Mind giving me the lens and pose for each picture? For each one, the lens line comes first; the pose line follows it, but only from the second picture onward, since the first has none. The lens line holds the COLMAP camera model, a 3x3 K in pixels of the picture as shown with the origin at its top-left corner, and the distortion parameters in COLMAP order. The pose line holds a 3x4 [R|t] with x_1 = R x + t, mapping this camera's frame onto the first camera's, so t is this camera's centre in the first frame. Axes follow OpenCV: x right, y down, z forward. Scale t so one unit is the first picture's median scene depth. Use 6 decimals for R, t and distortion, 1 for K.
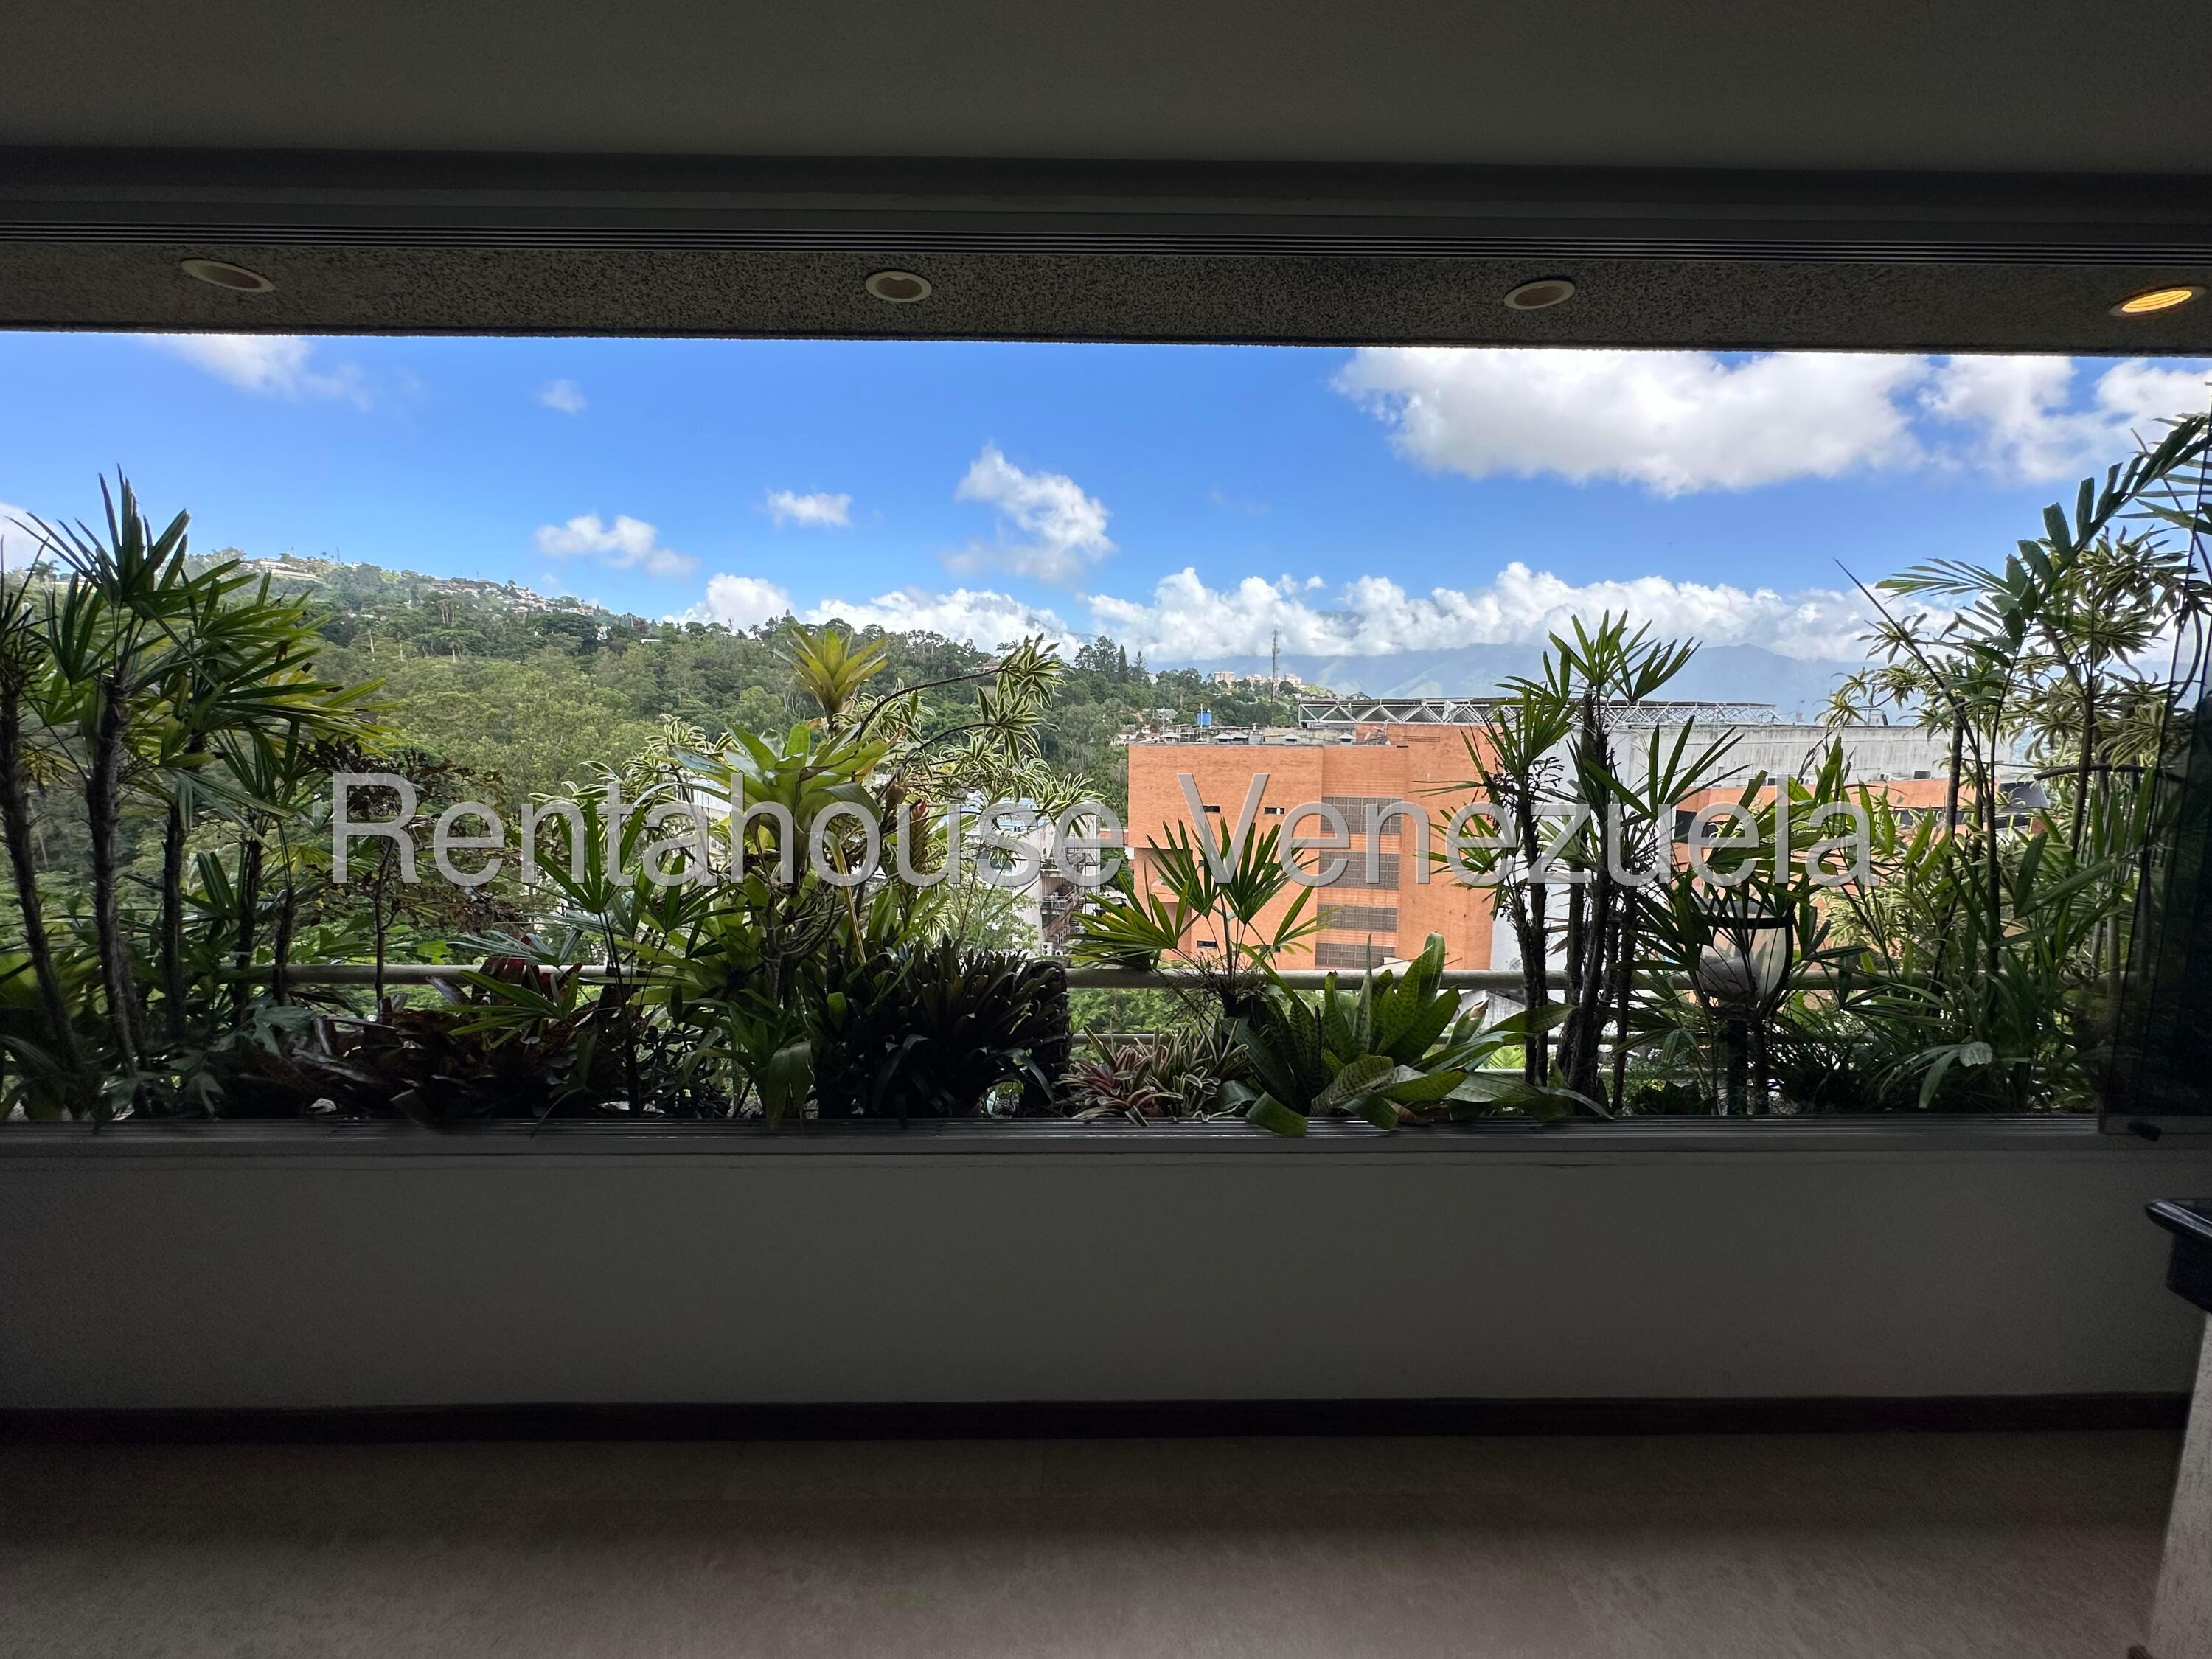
lens RADIAL K [[884.1, 0, 1105.8], [0, 884.1, 827.3], [0, 0, 1]] dist [-0.003352, 0.000971]
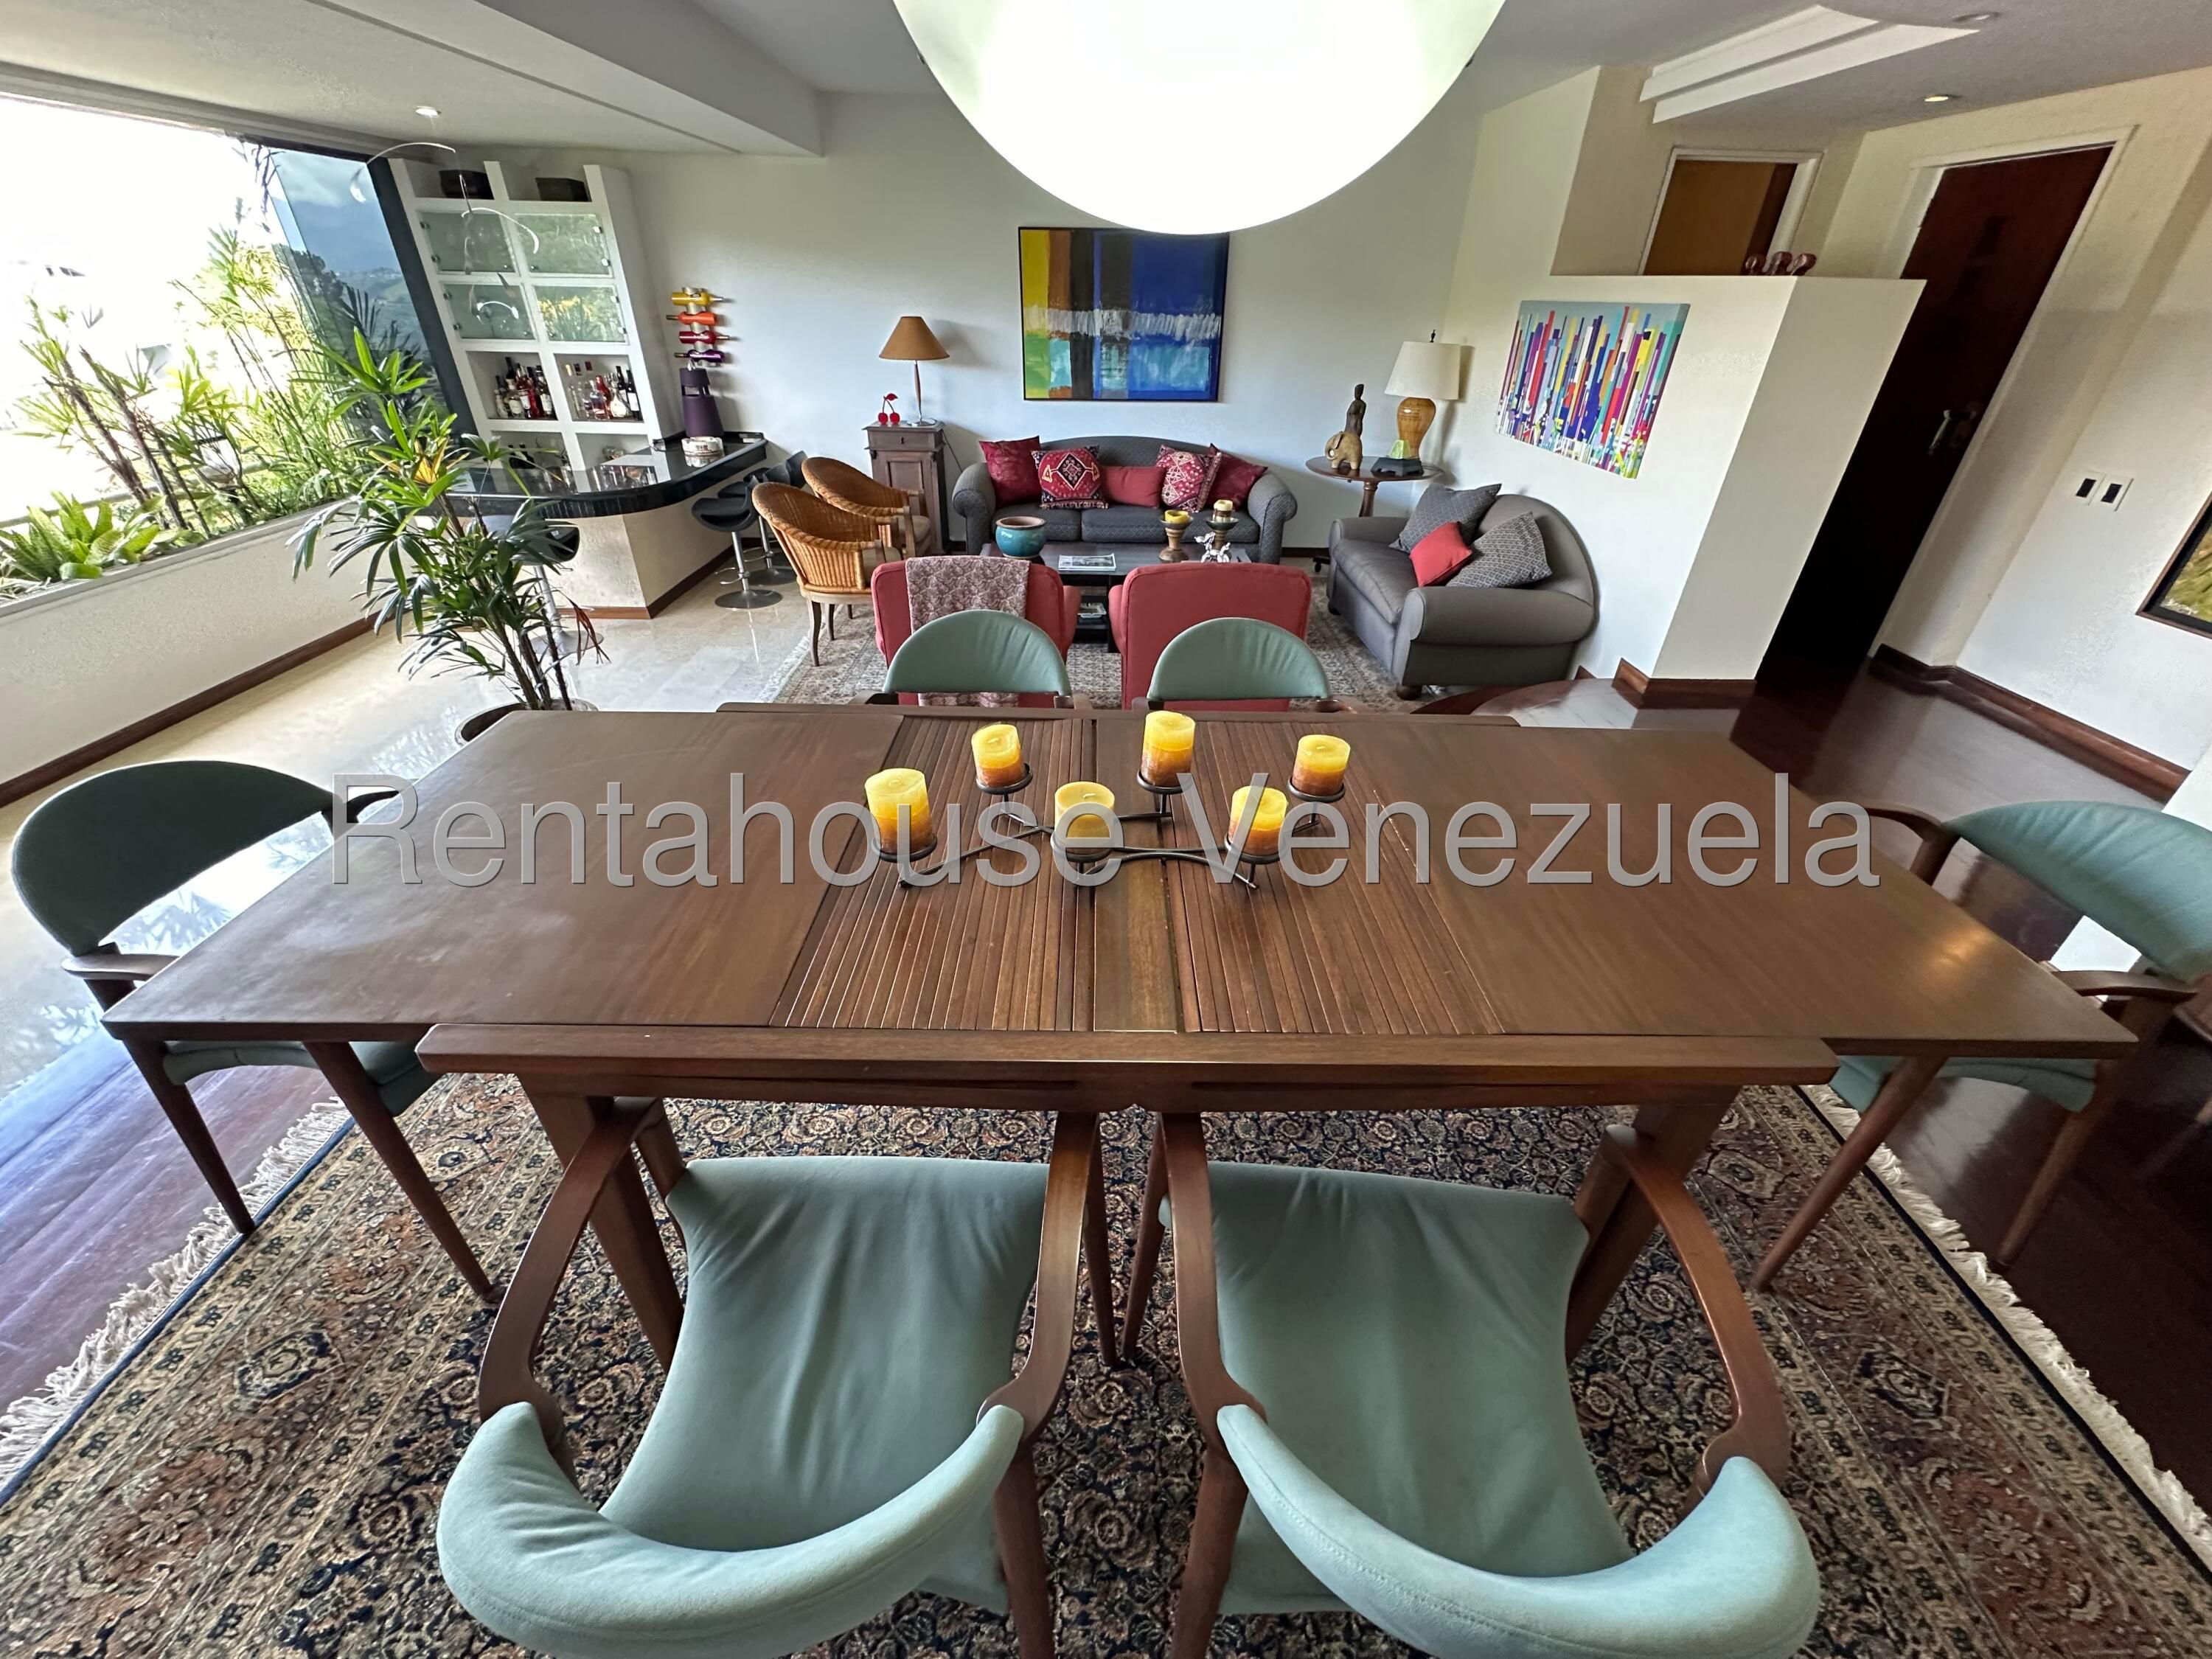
lens RADIAL K [[884.1, 0, 1104.9], [0, 884.1, 828.6], [0, 0, 1]] dist [-0.003352, 0.000971]
pose [[0.005610, -0.530779, 0.847492, -1.583260], [0.110031, 0.842687, 0.527041, 0.008120], [-0.993912, 0.090293, 0.063129, -1.230603]]
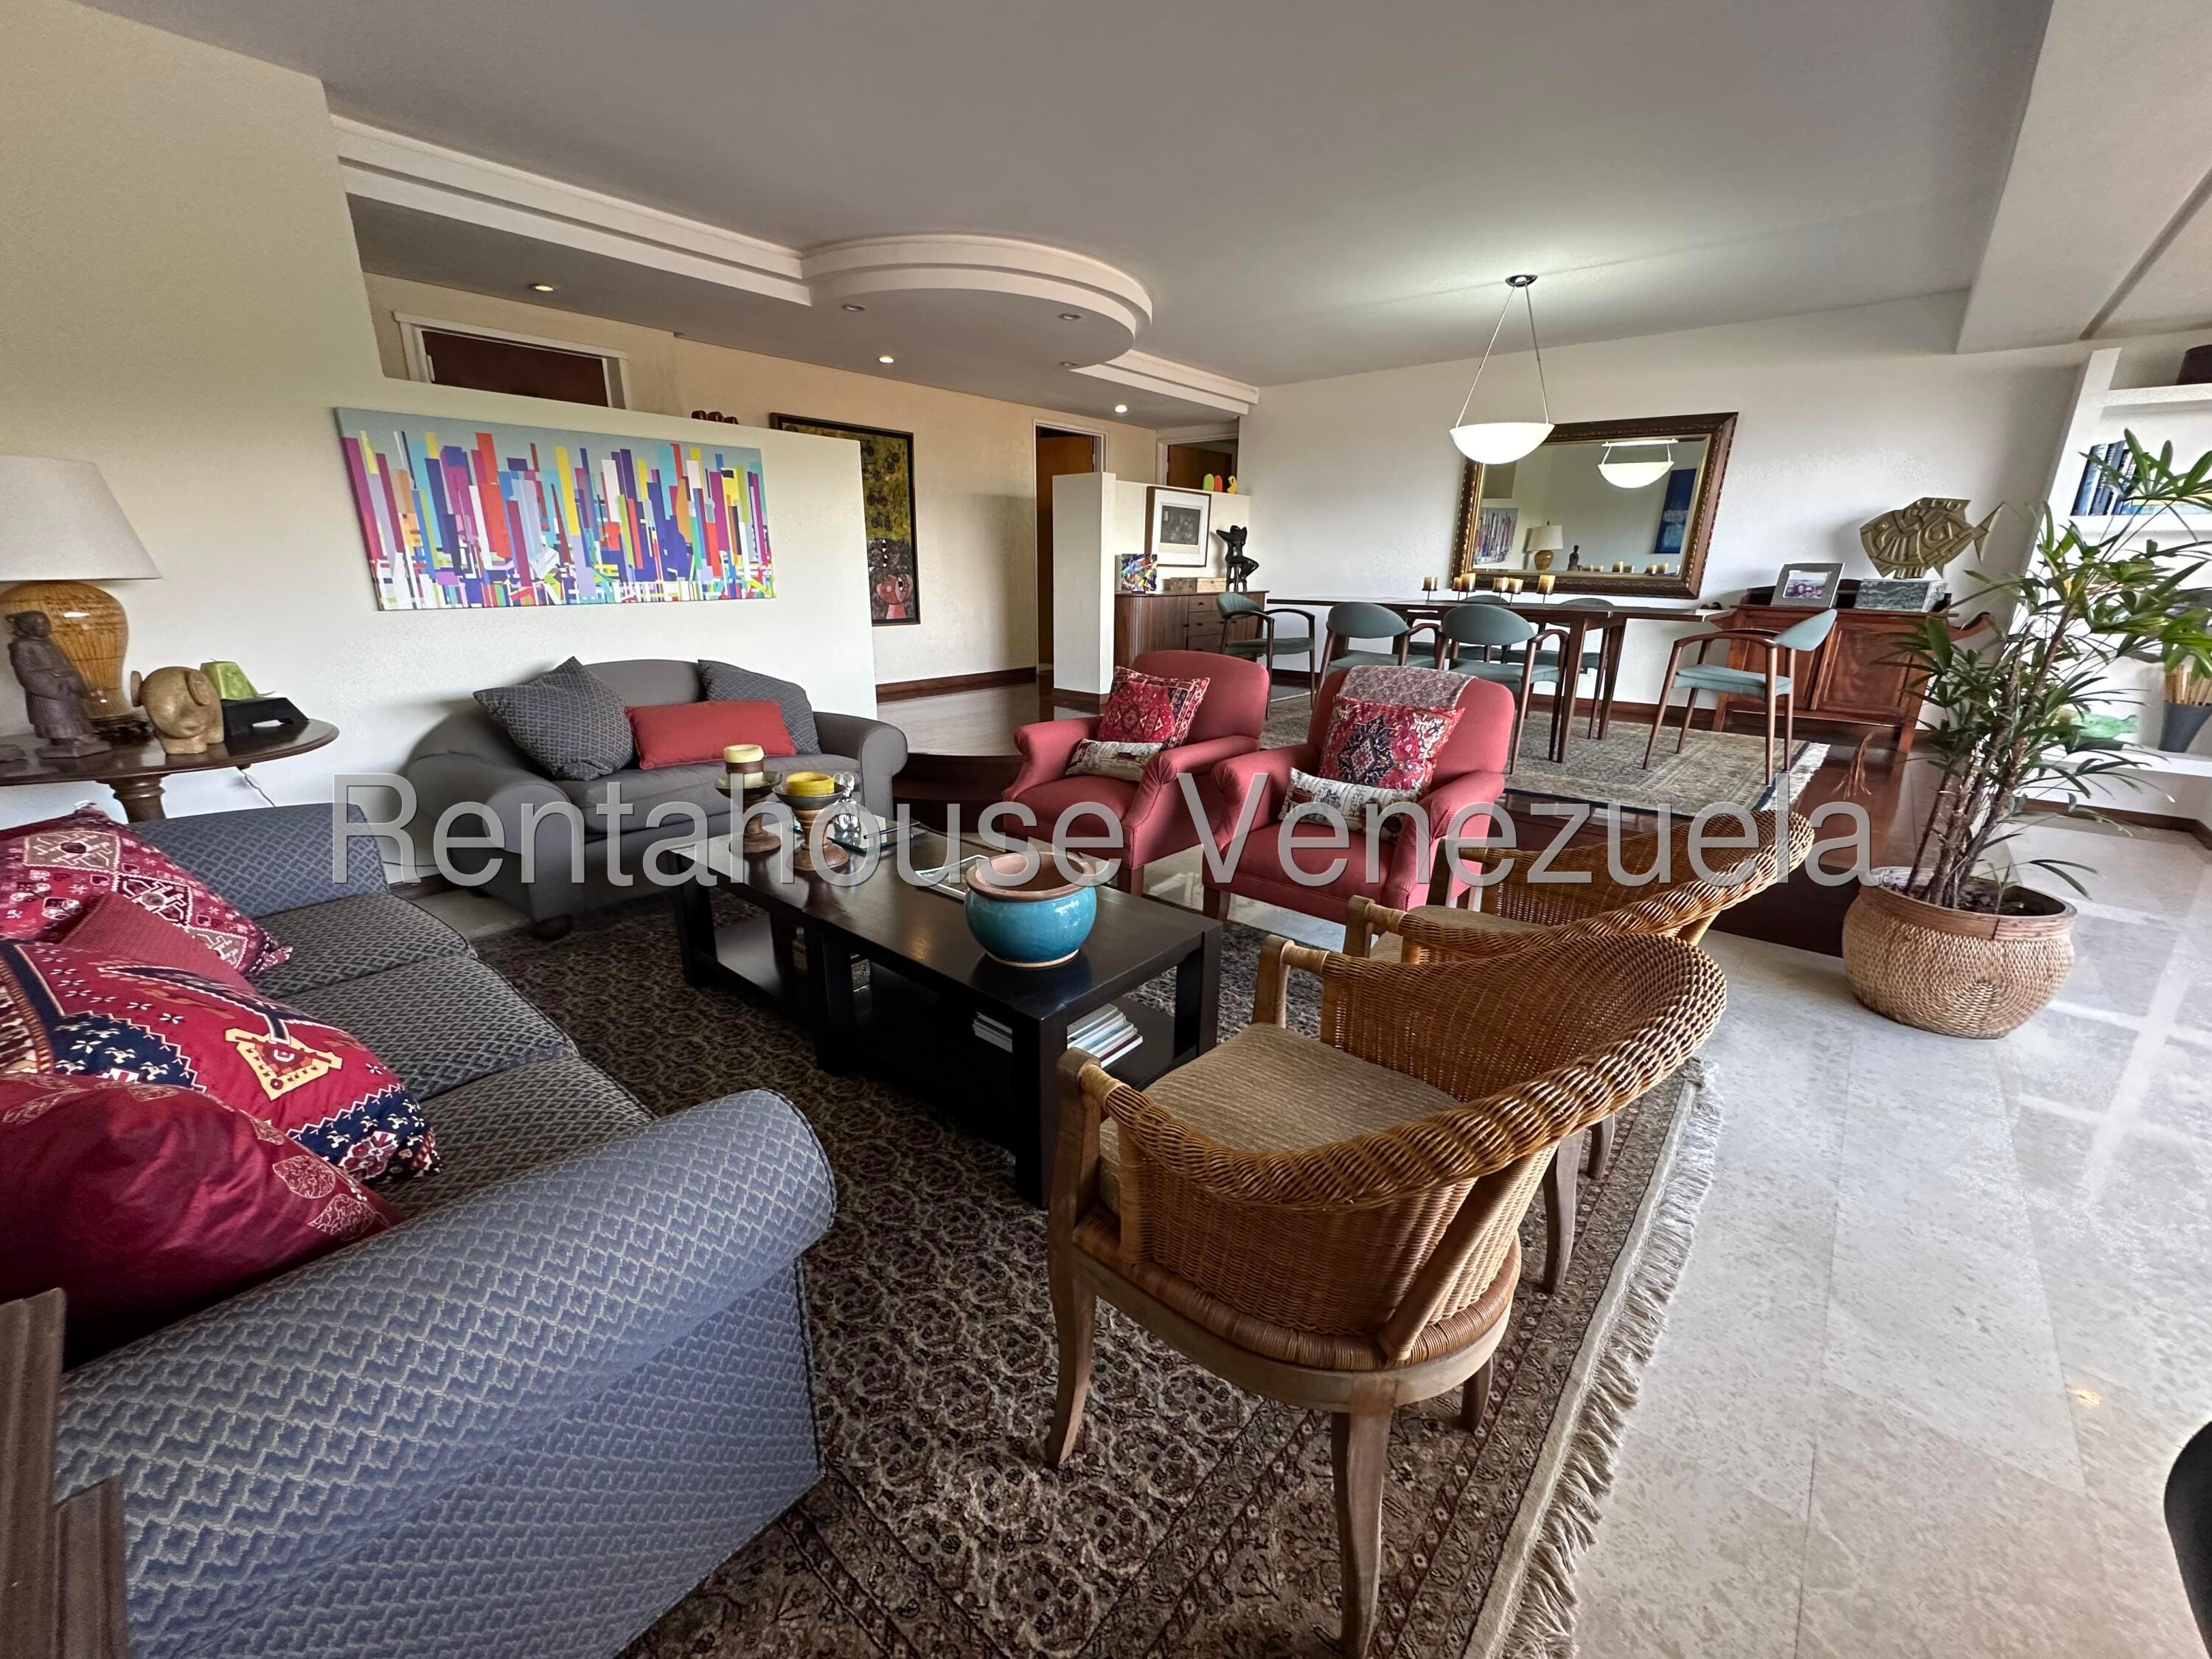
lens RADIAL K [[884.1, 0, 1106.9], [0, 884.1, 829.8], [0, 0, 1]] dist [-0.003352, 0.000971]
pose [[-0.663408, 0.202584, -0.720312, 1.479164], [-0.113026, 0.924476, 0.364101, 0.156749], [0.739672, 0.322962, -0.590407, -0.340889]]
